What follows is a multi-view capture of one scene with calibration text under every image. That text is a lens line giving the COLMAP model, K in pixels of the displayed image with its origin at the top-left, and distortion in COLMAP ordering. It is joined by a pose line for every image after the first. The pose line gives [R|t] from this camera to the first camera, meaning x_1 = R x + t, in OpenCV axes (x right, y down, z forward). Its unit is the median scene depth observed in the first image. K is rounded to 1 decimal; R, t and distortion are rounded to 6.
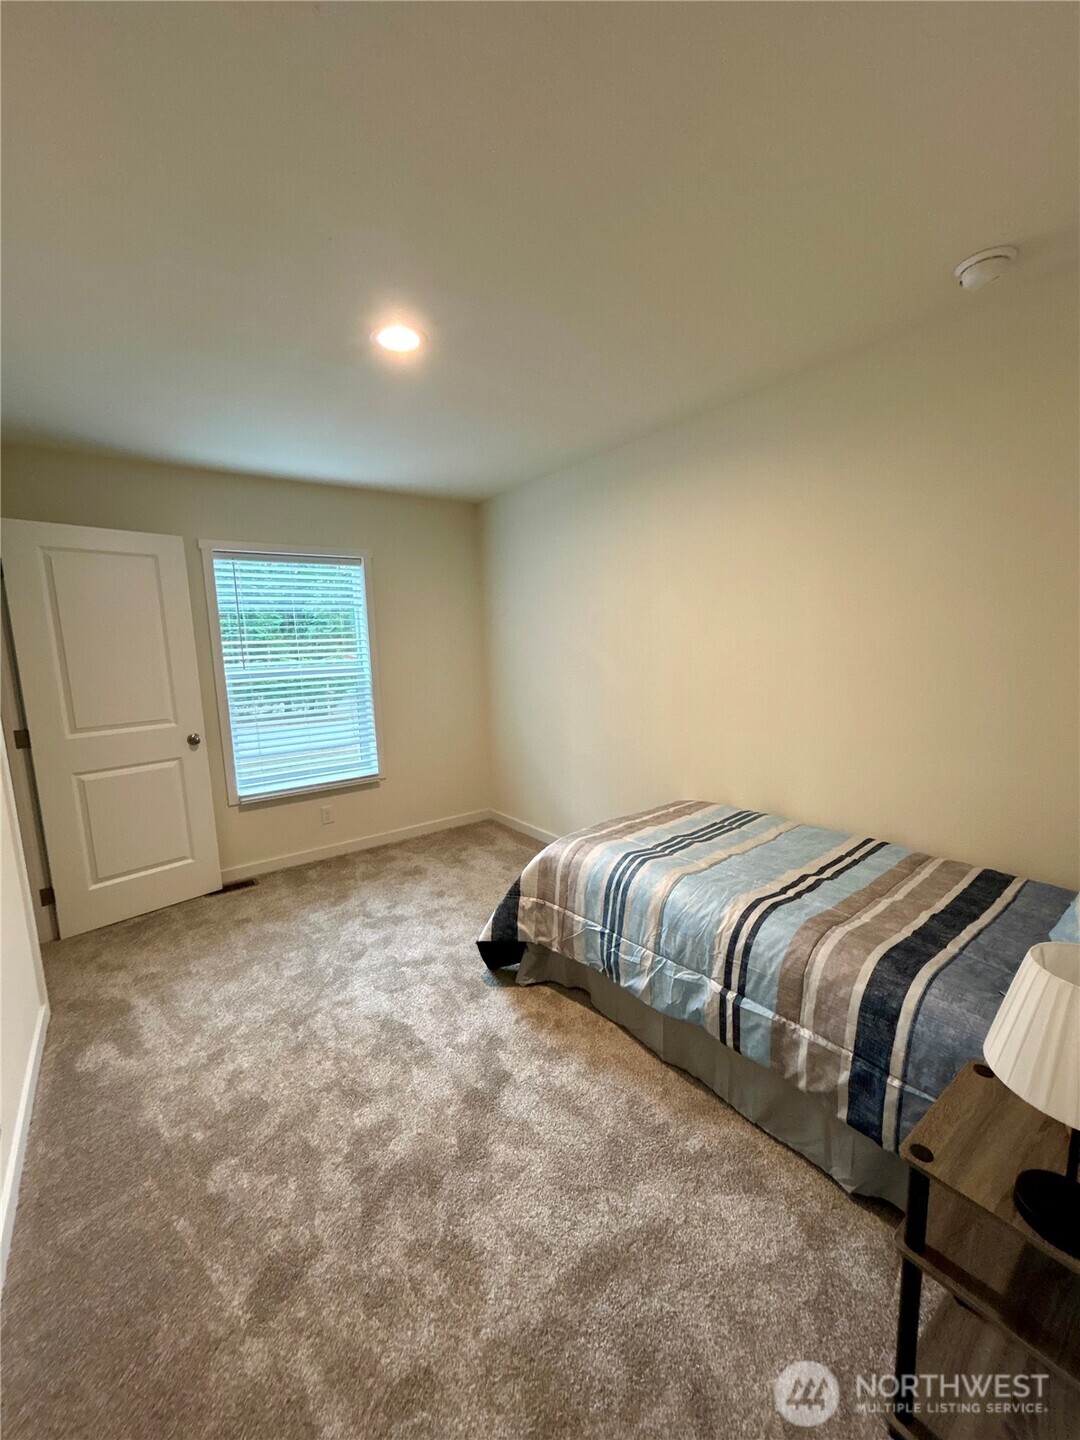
lens RADIAL K [[579.4, 0, 539.2], [0, 579.4, 722.6], [0, 0, 1]] dist [-0.000230, 0.000274]
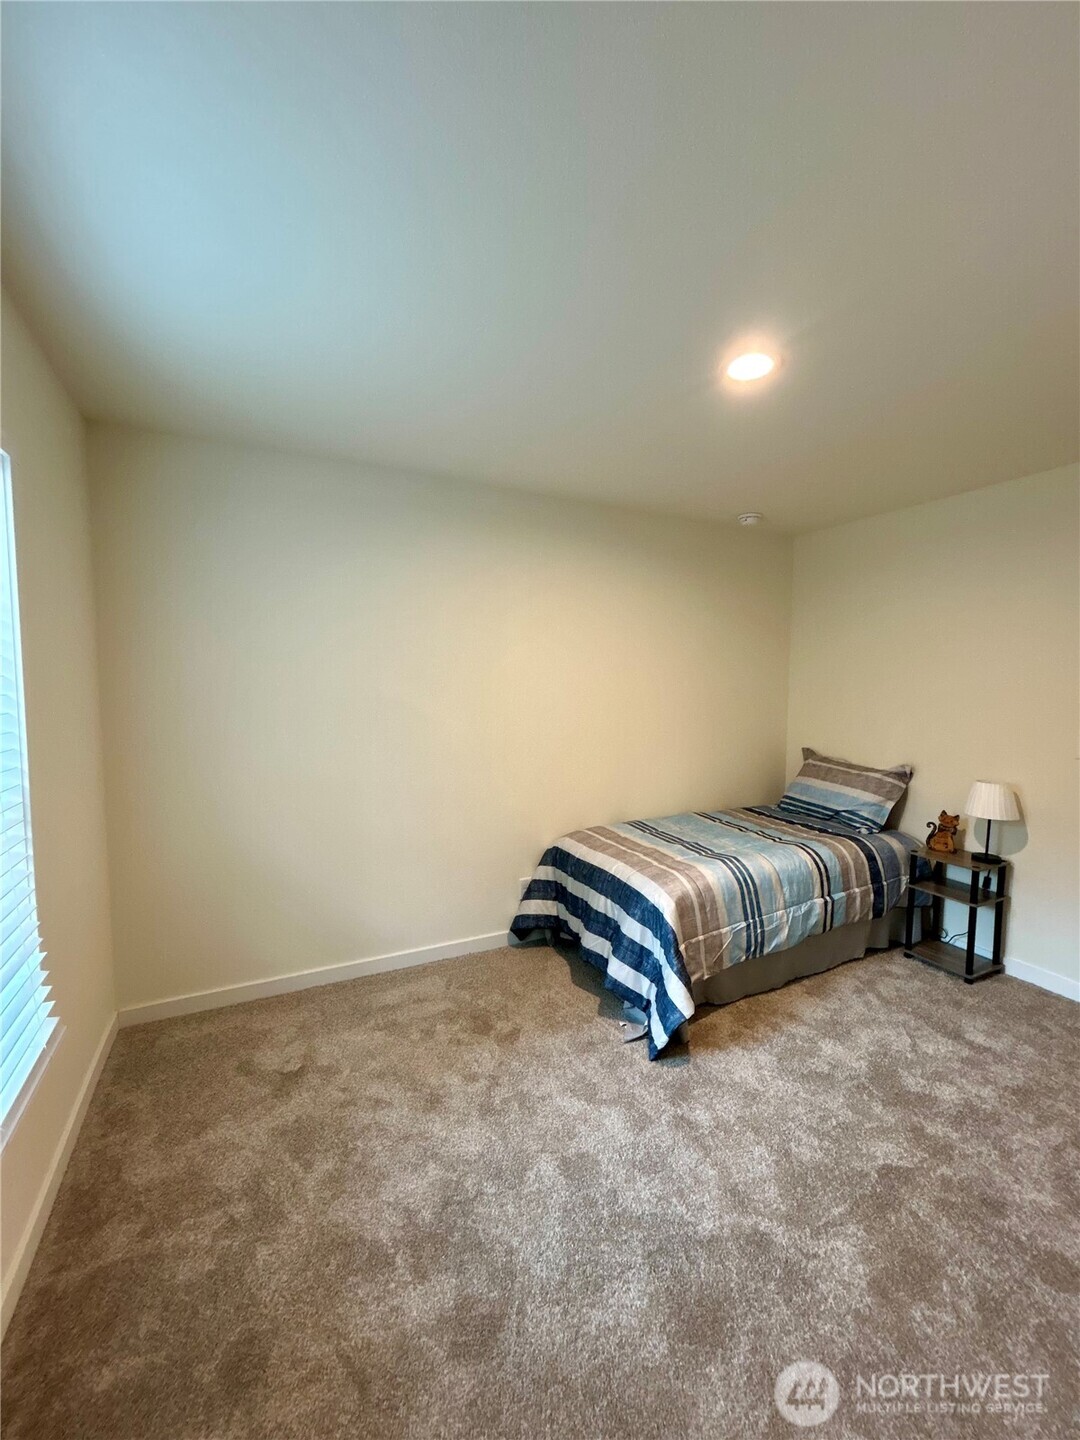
lens RADIAL K [[579.4, 0, 539.2], [0, 579.4, 722.6], [0, 0, 1]] dist [-0.000230, 0.000274]
pose [[0.170063, -0.038801, 0.984669, -1.161520], [0.129305, 0.991464, 0.016737, -0.144069], [-0.976913, 0.124477, 0.173629, 1.156000]]
